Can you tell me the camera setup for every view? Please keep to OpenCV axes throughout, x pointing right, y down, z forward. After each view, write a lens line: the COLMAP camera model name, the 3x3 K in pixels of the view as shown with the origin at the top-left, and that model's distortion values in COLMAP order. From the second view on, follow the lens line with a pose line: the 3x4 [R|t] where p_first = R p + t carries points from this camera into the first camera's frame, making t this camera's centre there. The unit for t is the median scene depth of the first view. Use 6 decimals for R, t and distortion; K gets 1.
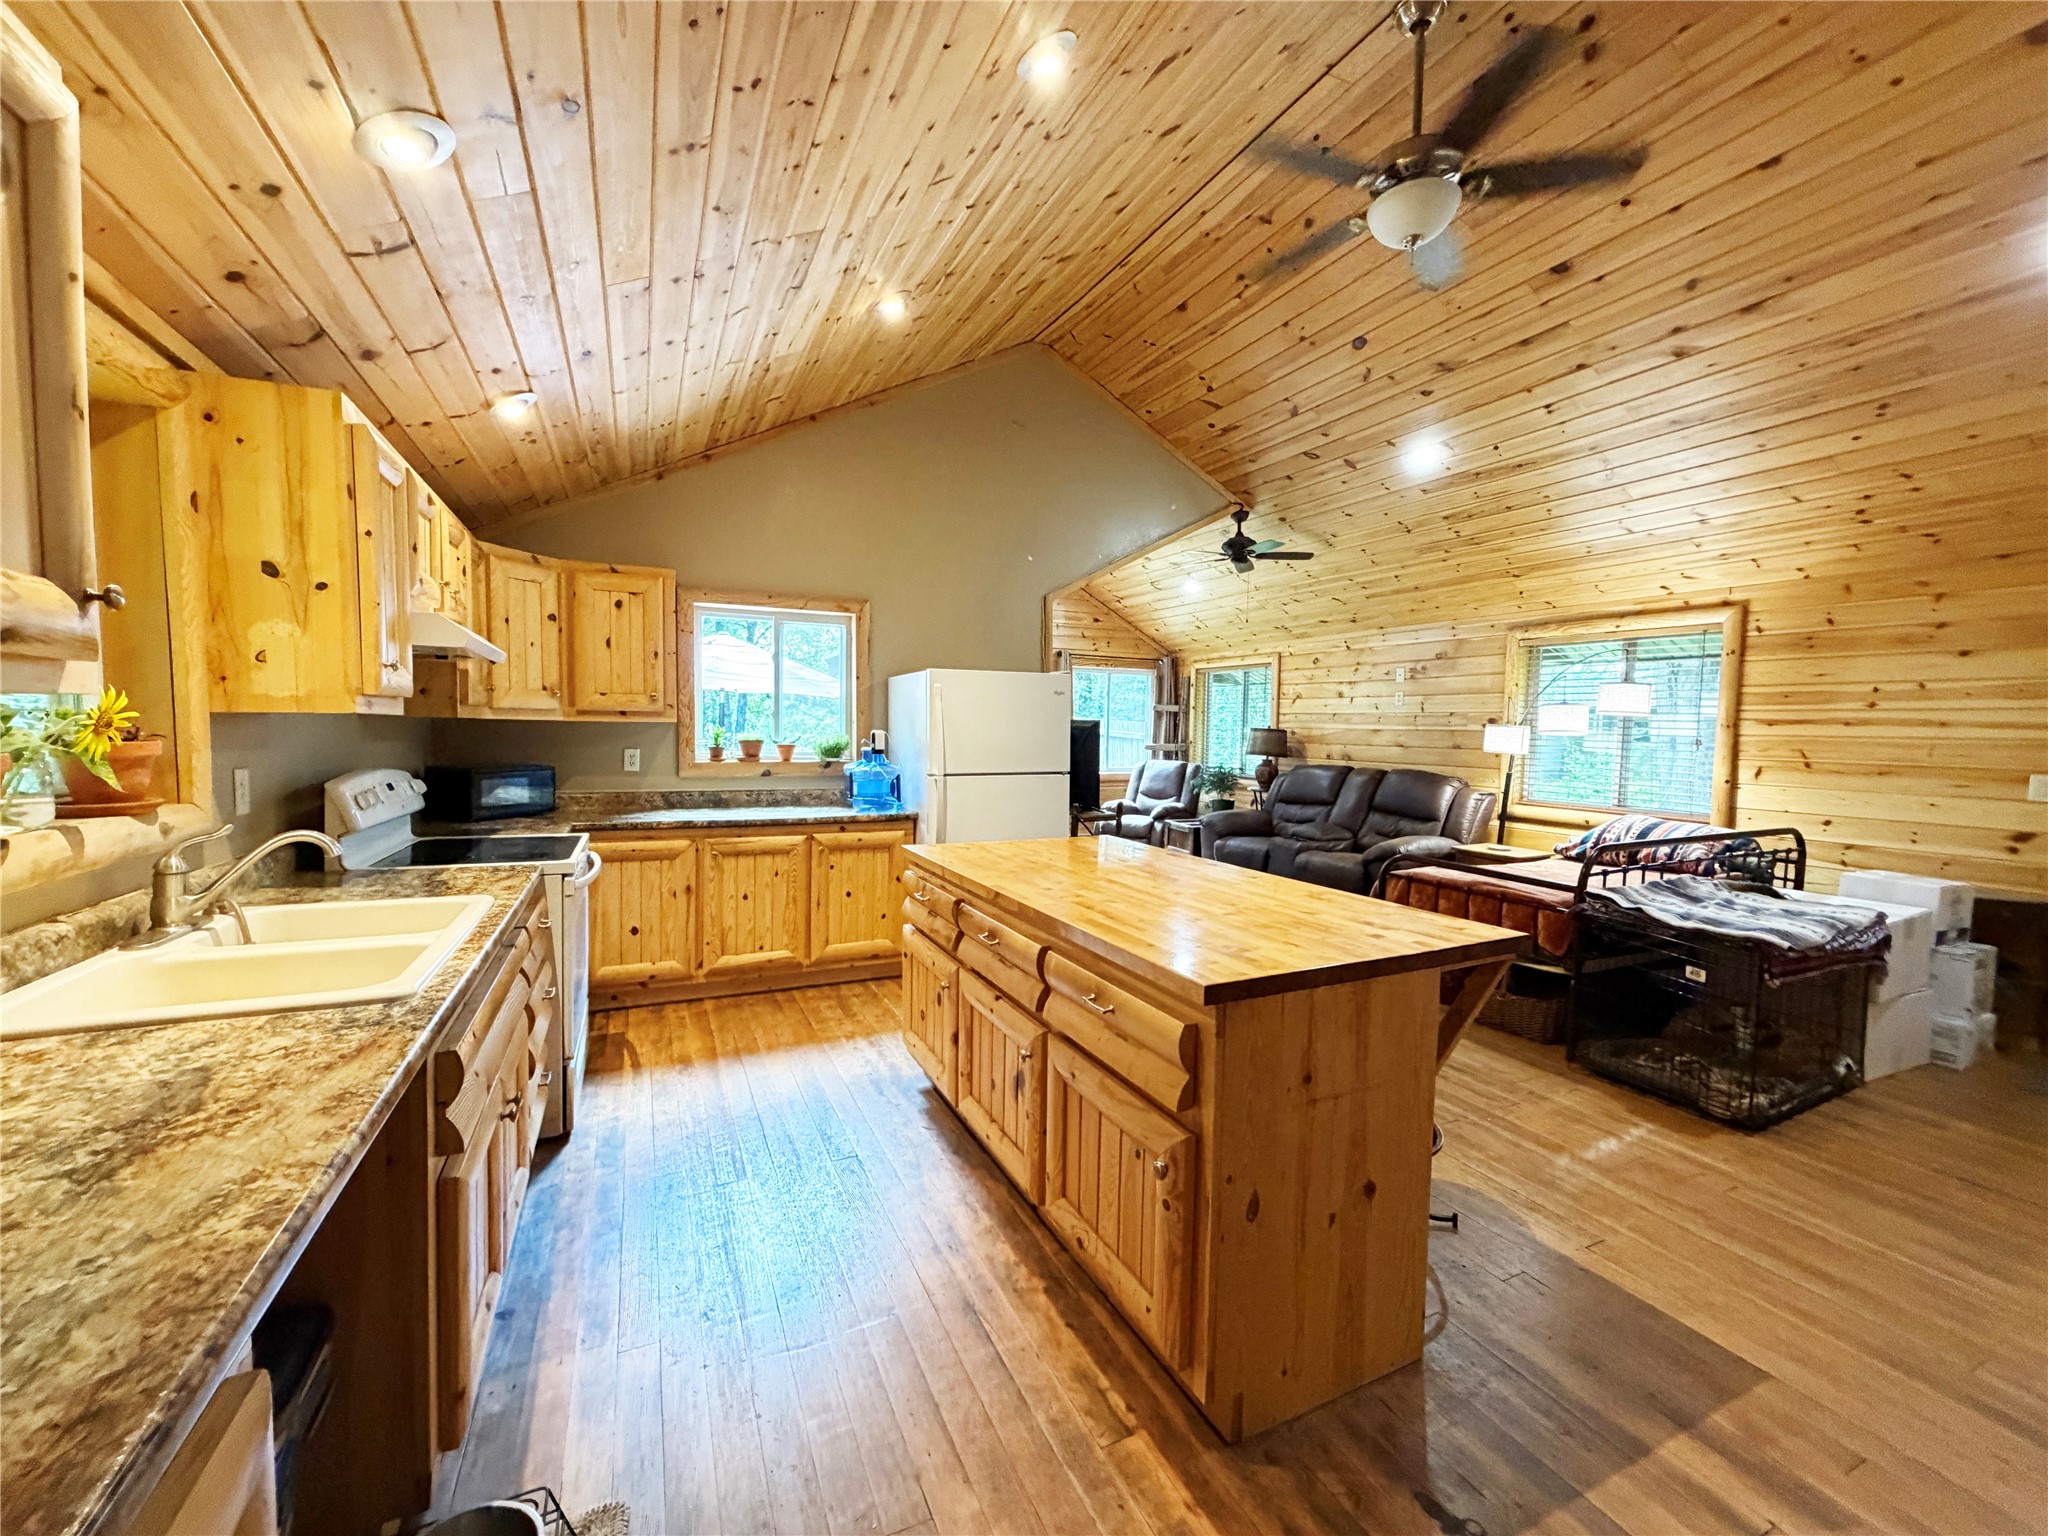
lens RADIAL K [[816.7, 0, 1021.2], [0, 816.7, 771.4], [0, 0, 1]] dist [-0.000729, 0.000276]
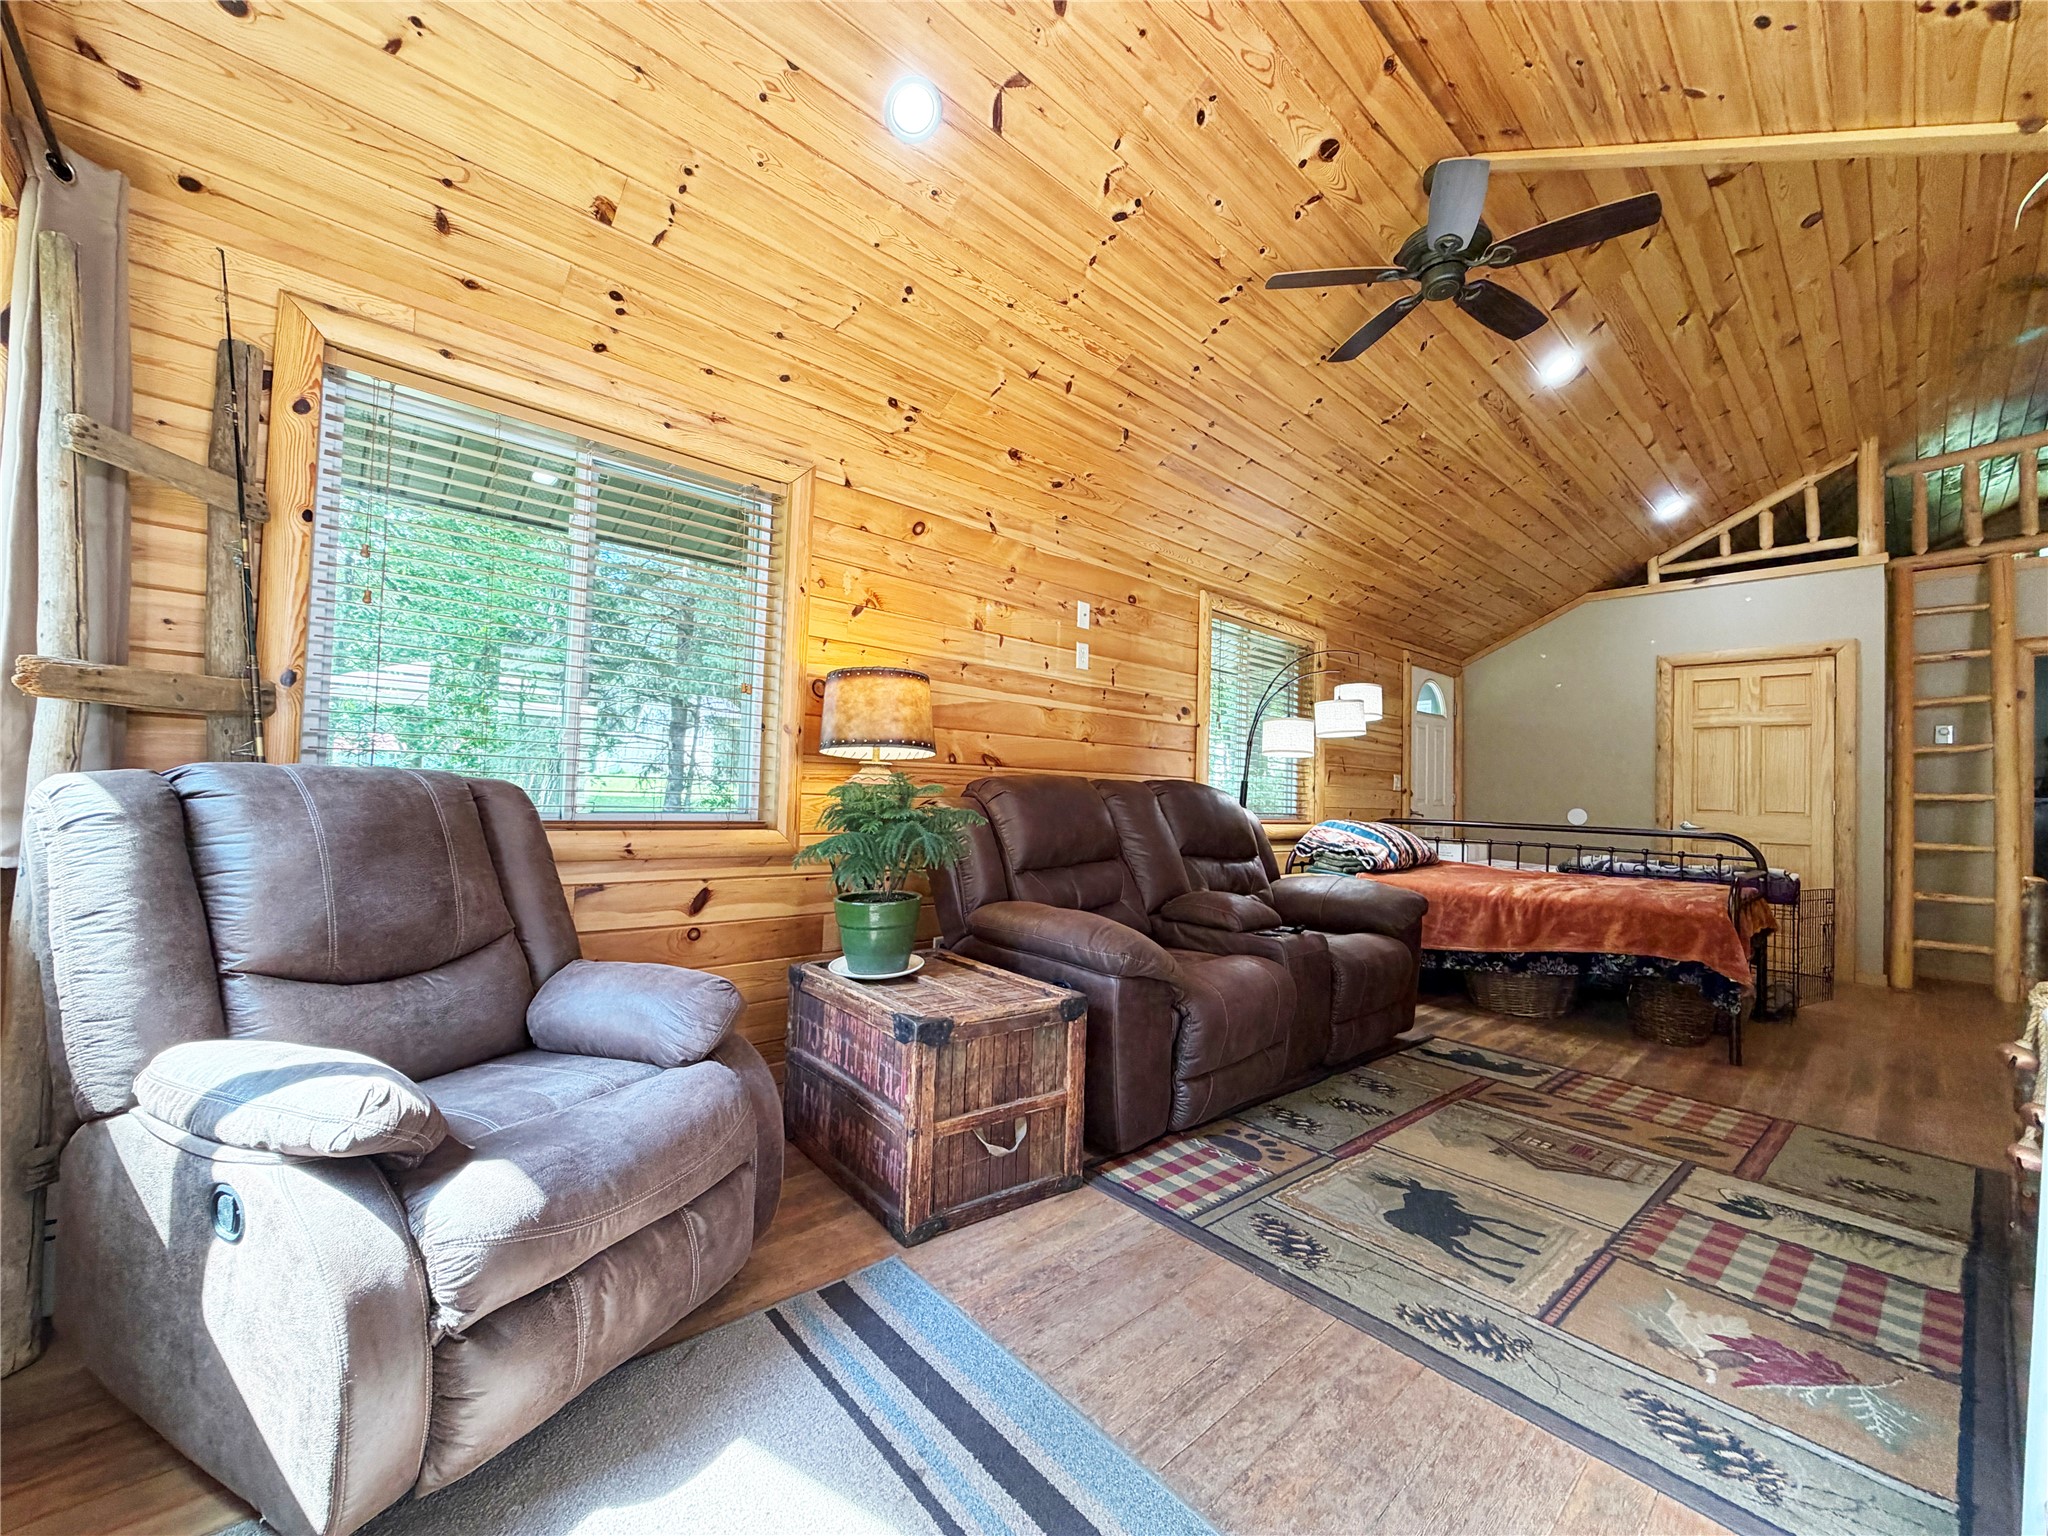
lens RADIAL K [[816.7, 0, 1020.3], [0, 816.7, 769.7], [0, 0, 1]] dist [-0.000729, 0.000276]
pose [[-0.297118, 0.001861, 0.954839, -0.095528], [0.018403, 0.999824, 0.003778, -0.021239], [-0.954663, 0.018695, -0.297100, 1.884190]]
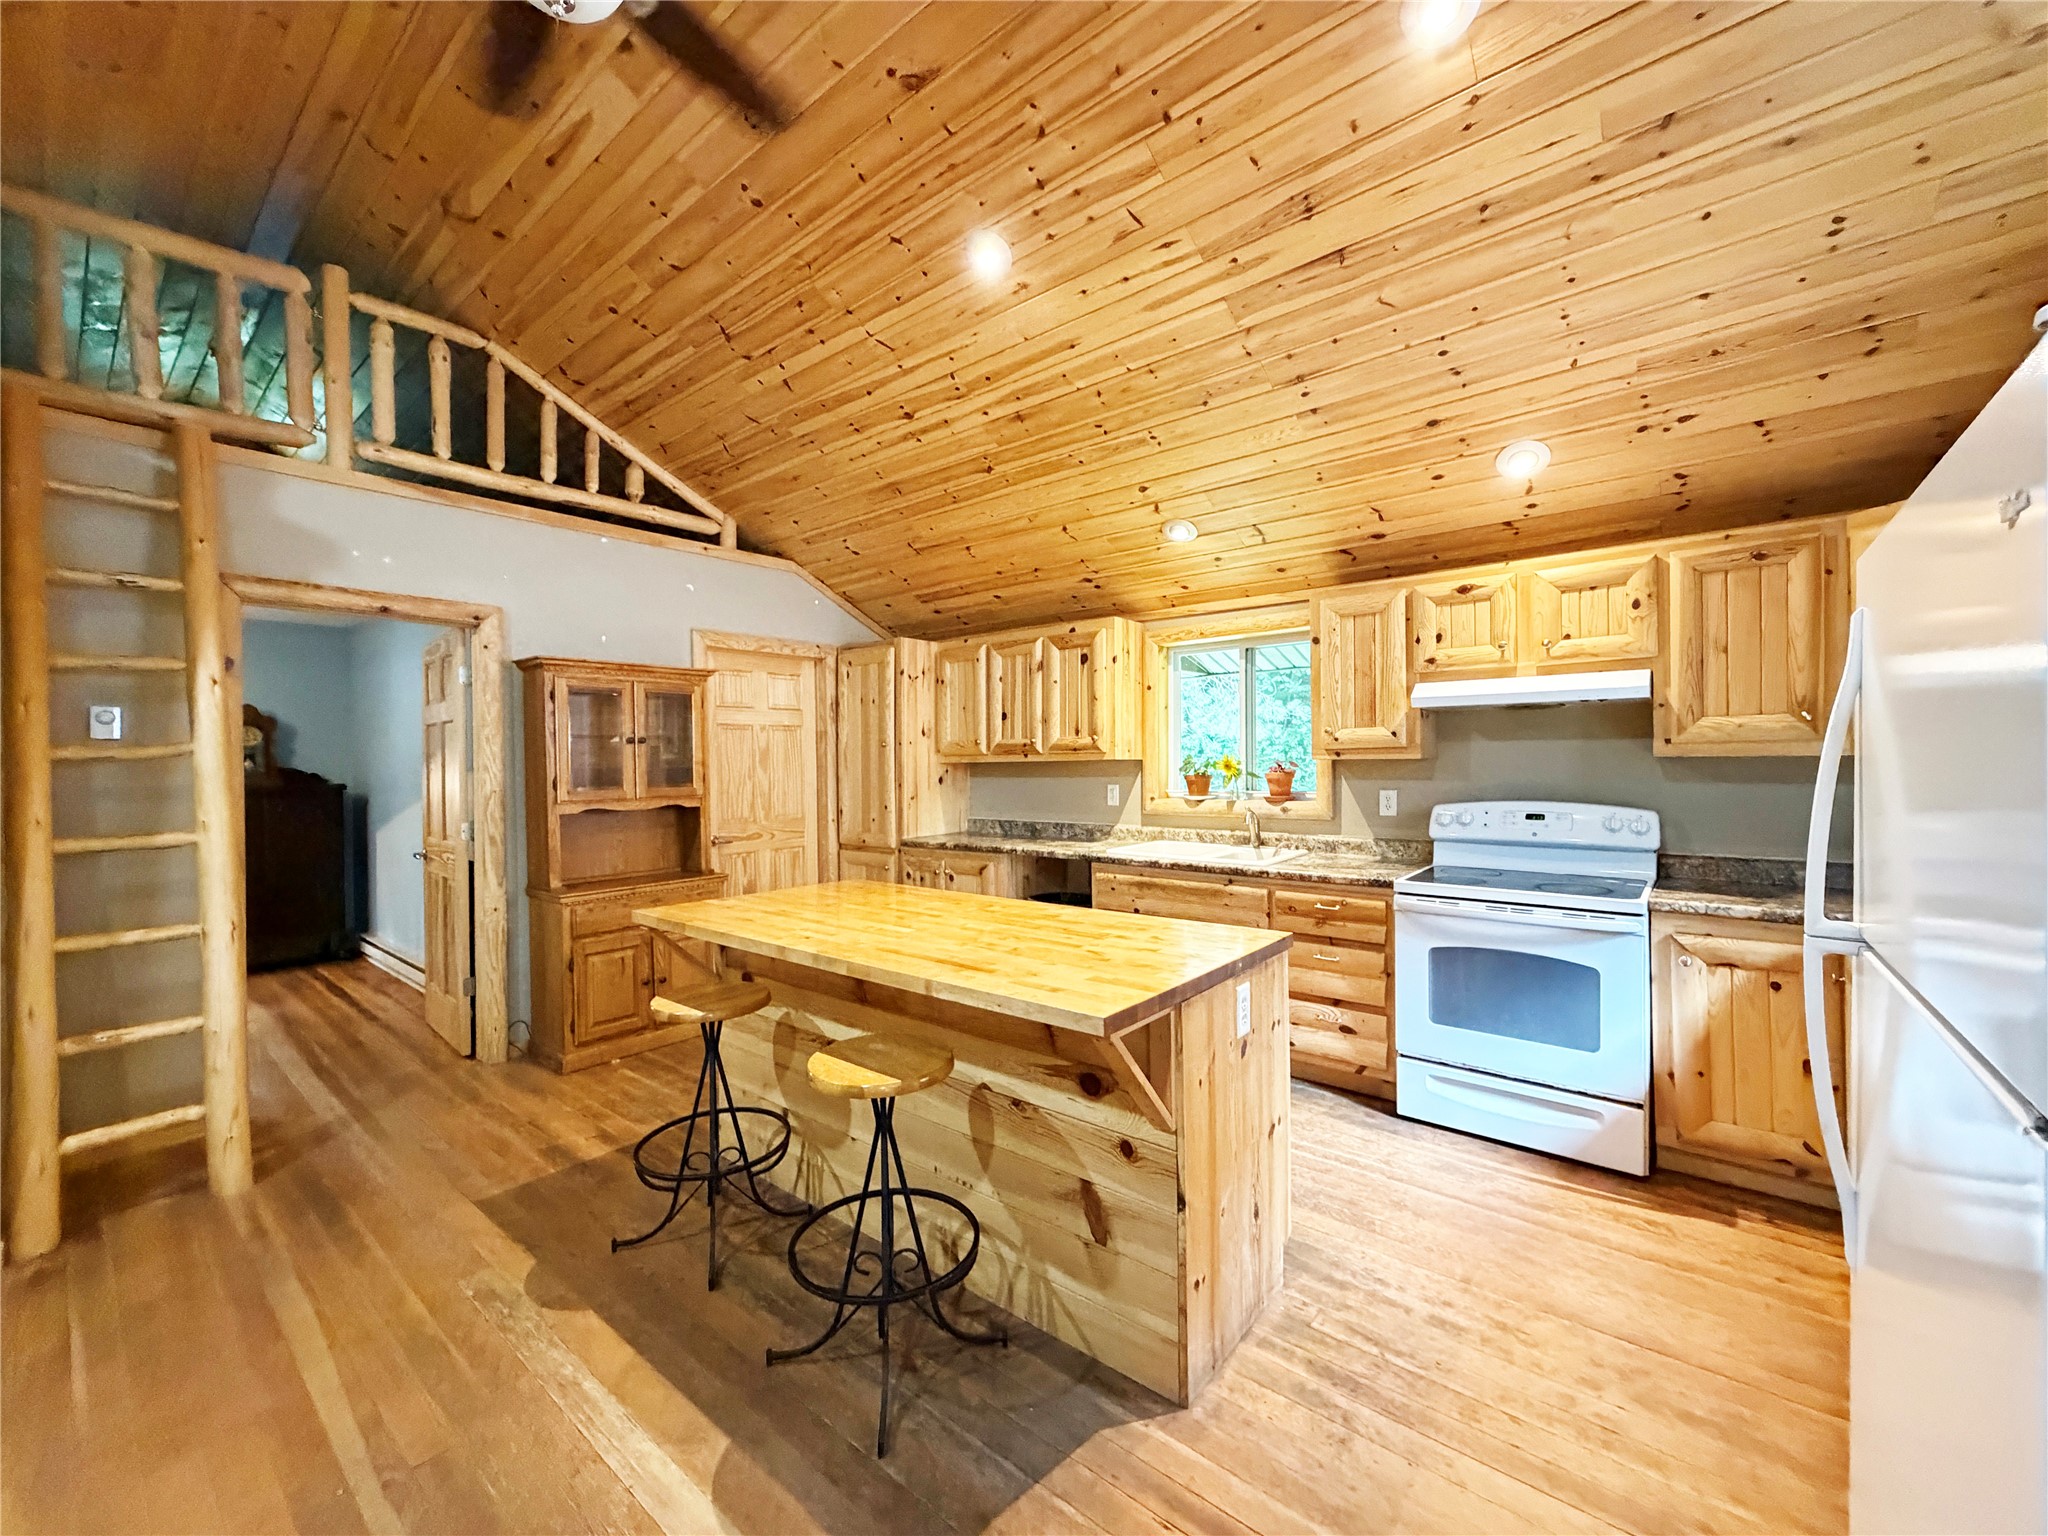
lens RADIAL K [[816.7, 0, 1019.9], [0, 816.7, 771.6], [0, 0, 1]] dist [-0.000729, 0.000276]
pose [[-0.904804, -0.000240, -0.425829, 0.269874], [-0.025150, 0.998284, 0.052877, -0.058566], [0.425085, 0.058553, -0.903257, 1.120157]]
